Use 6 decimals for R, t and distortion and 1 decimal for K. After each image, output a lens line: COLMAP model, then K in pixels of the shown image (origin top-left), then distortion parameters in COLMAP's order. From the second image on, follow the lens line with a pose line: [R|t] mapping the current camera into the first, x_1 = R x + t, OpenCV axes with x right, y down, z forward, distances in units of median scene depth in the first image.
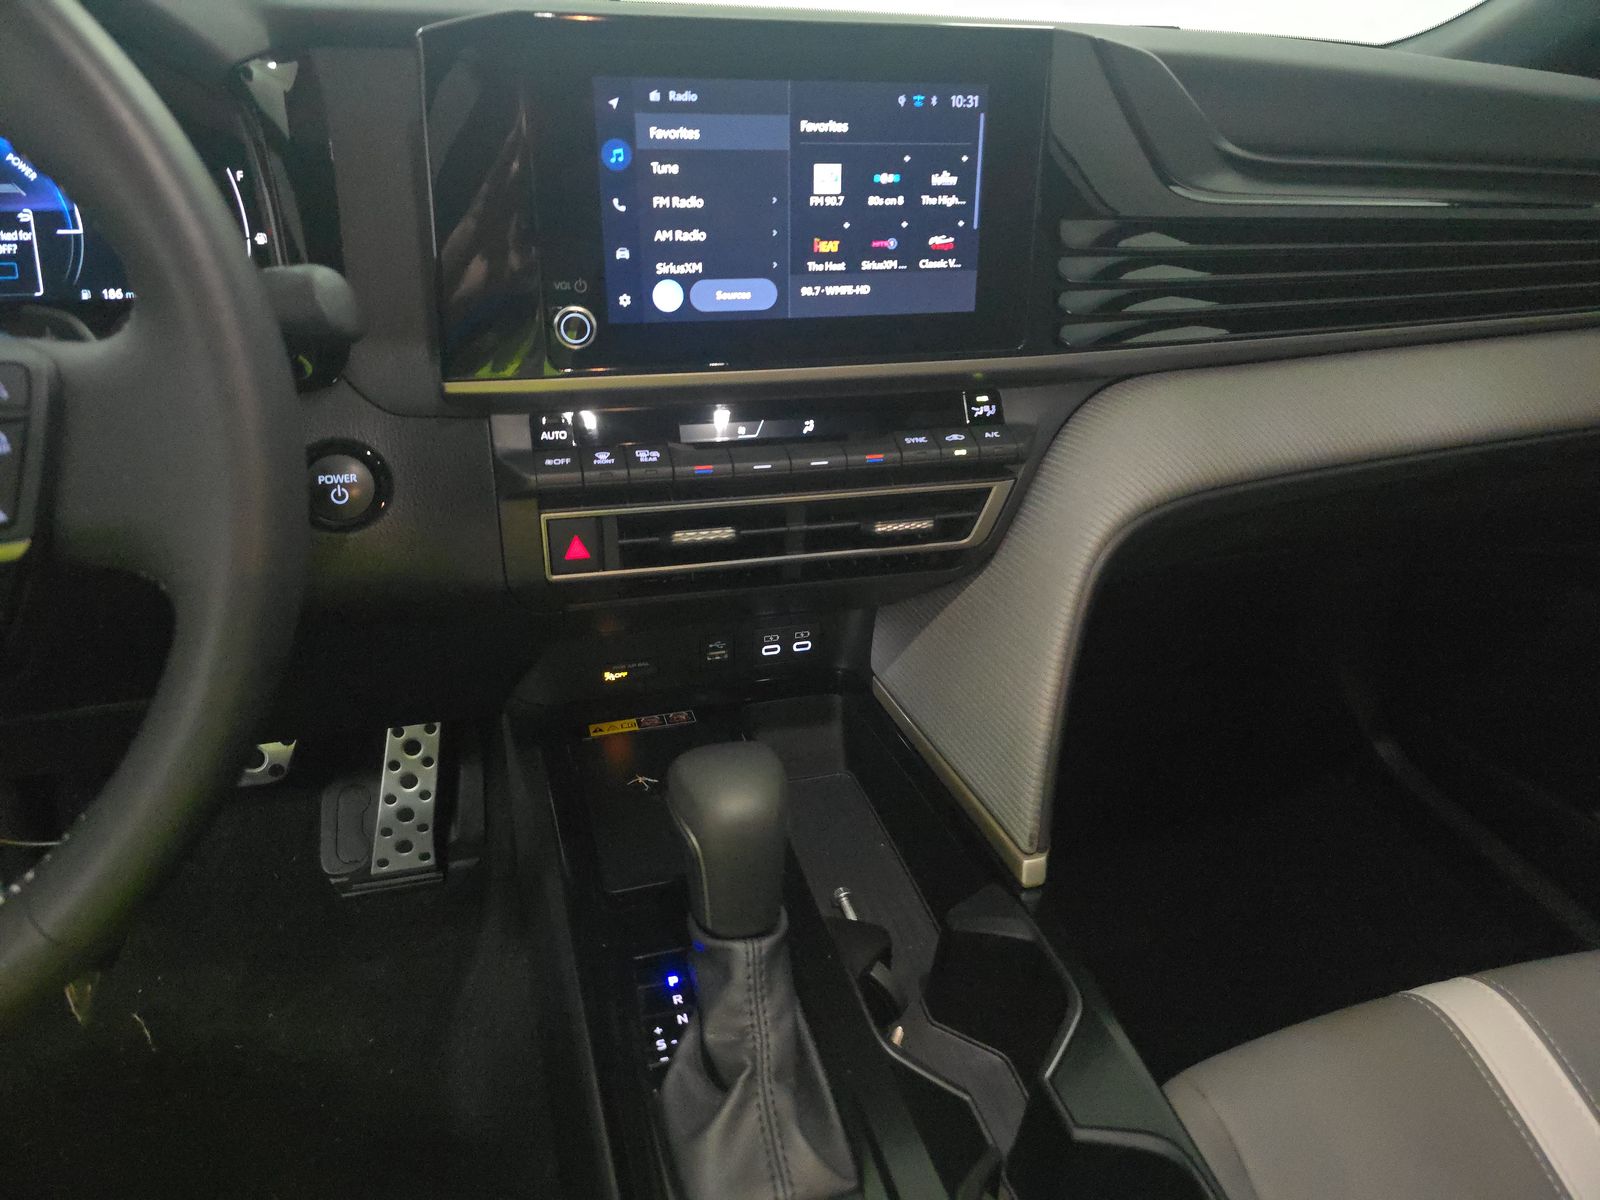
lens RADIAL K [[1065.4, 0, 800.0], [0, 1065.4, 600.0], [0, 0, 1]] dist [0.035307, -0.026349]
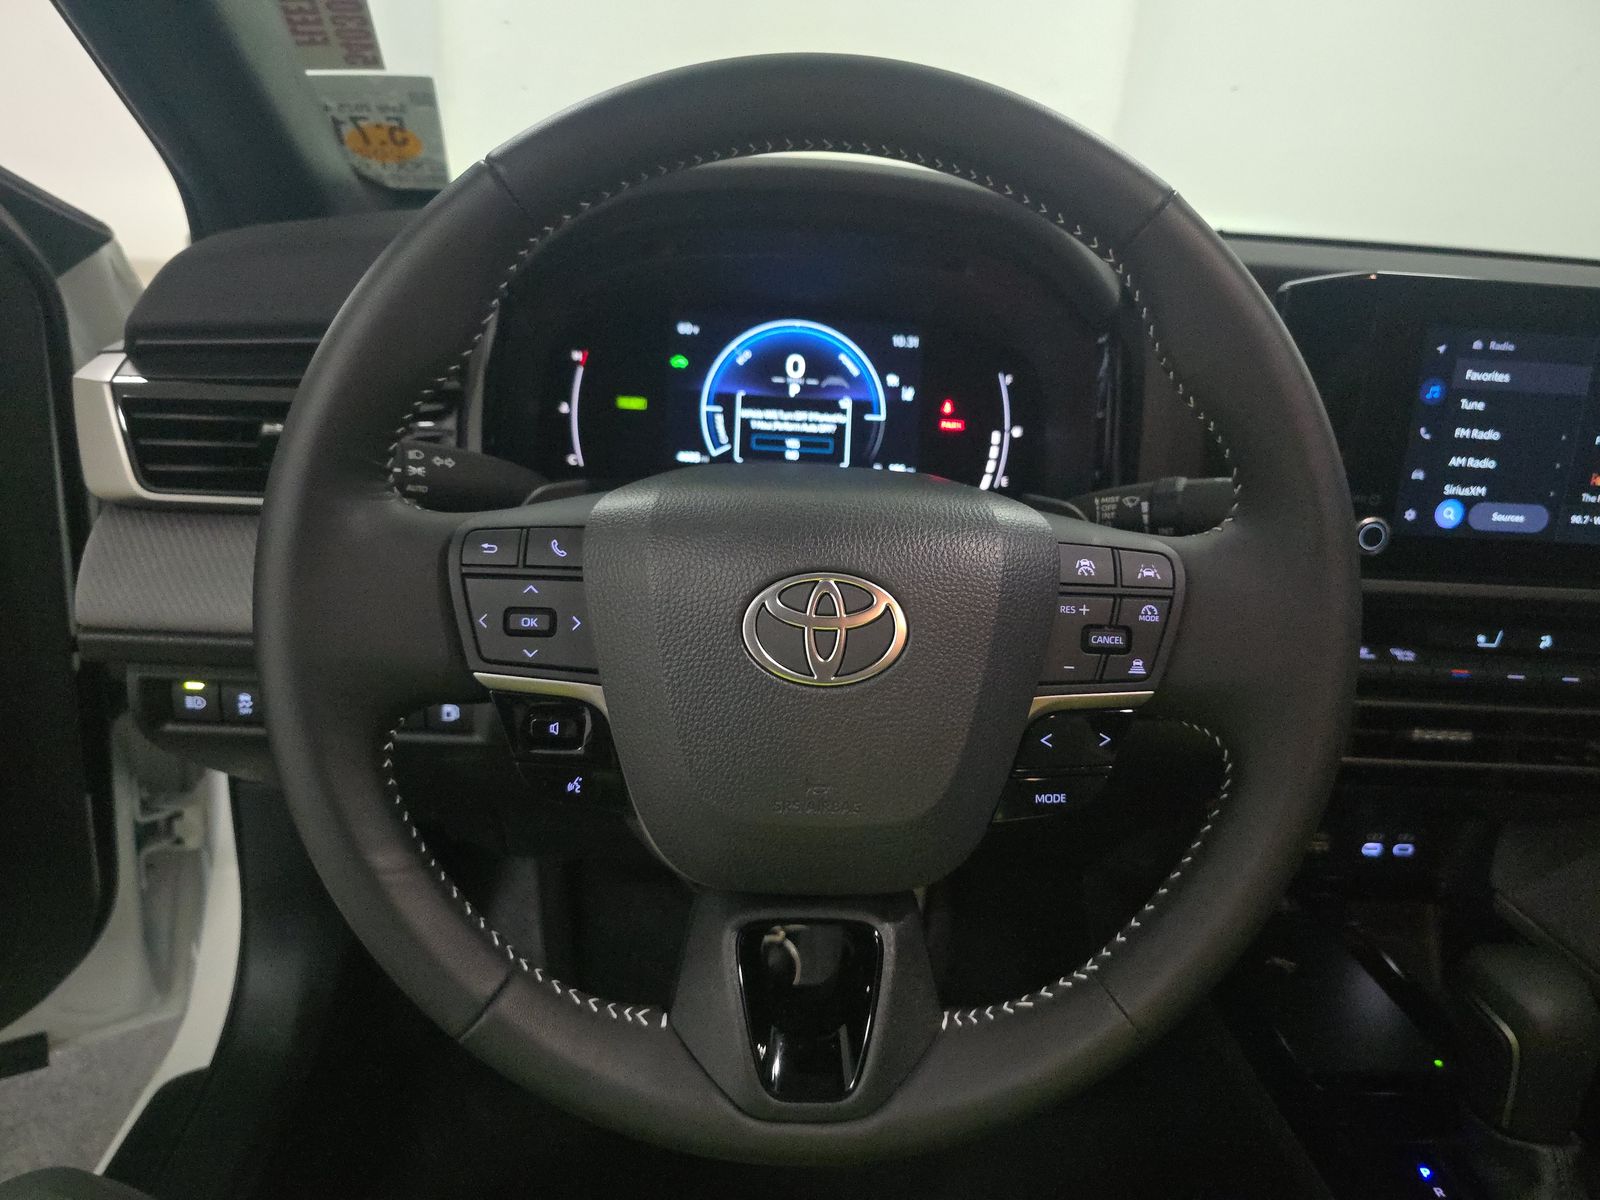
lens RADIAL K [[1109.5, 0, 800.0], [0, 1109.5, 600.0], [0, 0, 1]] dist [0.058062, -0.063129]
pose [[0.977931, 0.102238, -0.182207, -0.559528], [-0.128085, 0.982361, -0.136242, 0.043510], [0.165064, 0.156573, 0.973776, -0.214727]]
